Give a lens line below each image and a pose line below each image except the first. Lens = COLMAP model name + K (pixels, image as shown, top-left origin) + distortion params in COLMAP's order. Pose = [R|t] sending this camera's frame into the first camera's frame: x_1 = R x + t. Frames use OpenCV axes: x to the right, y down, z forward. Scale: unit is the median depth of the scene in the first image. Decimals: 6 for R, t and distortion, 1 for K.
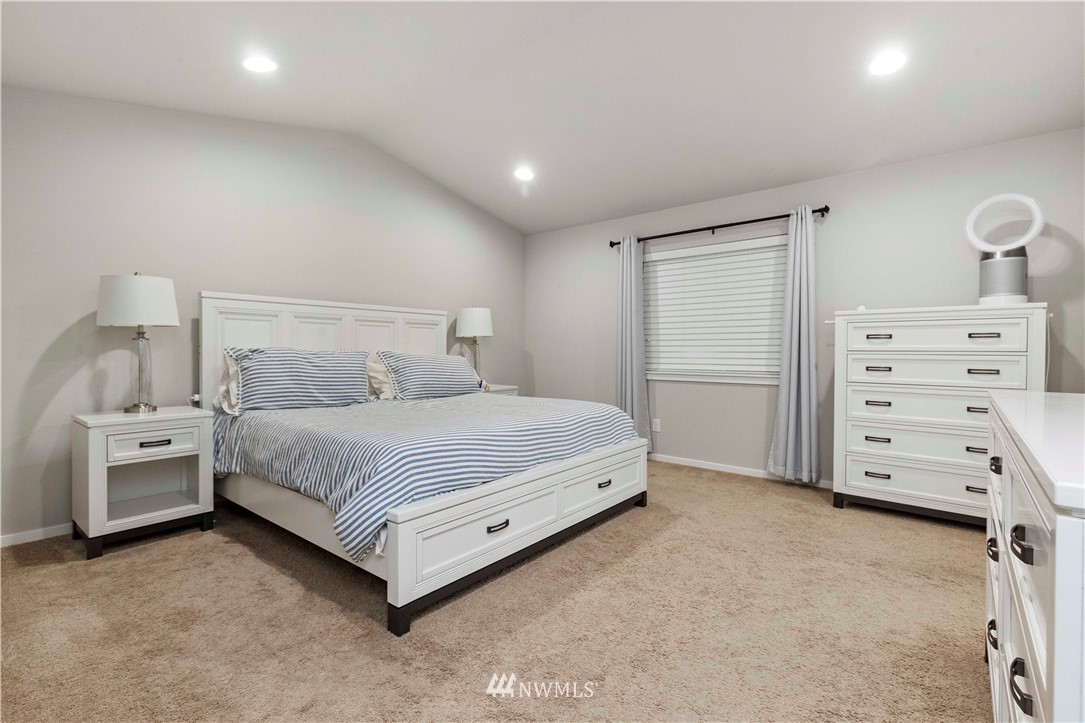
lens RADIAL K [[494.0, 0, 538.2], [0, 494.0, 353.9], [0, 0, 1]] dist [-0.000475, -0.000296]
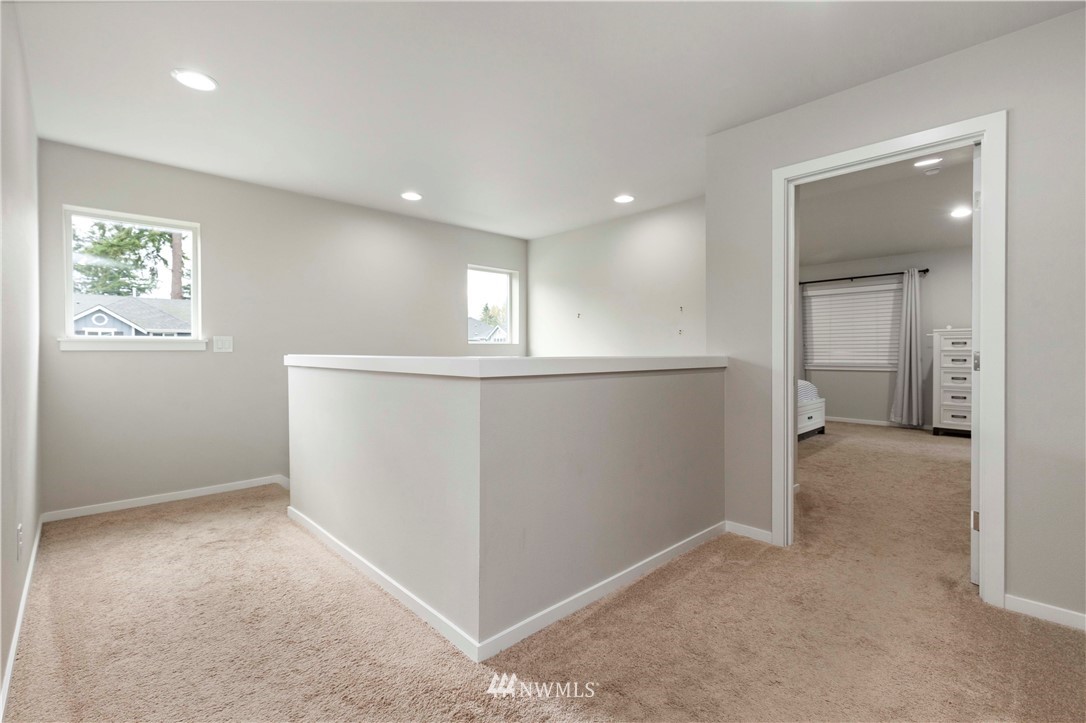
lens RADIAL K [[496.3, 0, 539.4], [0, 496.3, 357.1], [0, 0, 1]] dist [0.008544, 0.000378]
pose [[0.992360, -0.009612, -0.122998, -0.557169], [0.010365, 0.999931, 0.005480, -0.007657], [0.122937, -0.006713, 0.992392, -0.912084]]
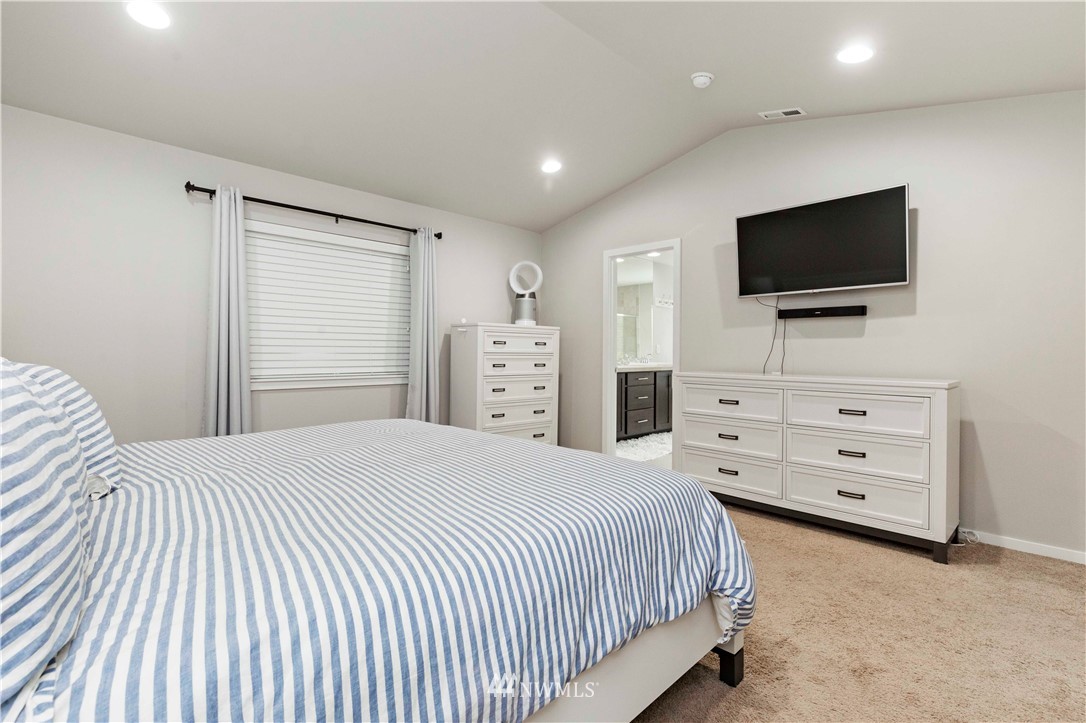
lens RADIAL K [[496.3, 0, 539.4], [0, 496.3, 357.1], [0, 0, 1]] dist [0.008544, 0.000378]
pose [[0.105973, -0.015163, 0.994253, -0.591793], [-0.001997, 0.999878, 0.015462, -0.013273], [-0.994367, -0.003624, 0.105930, 0.613673]]
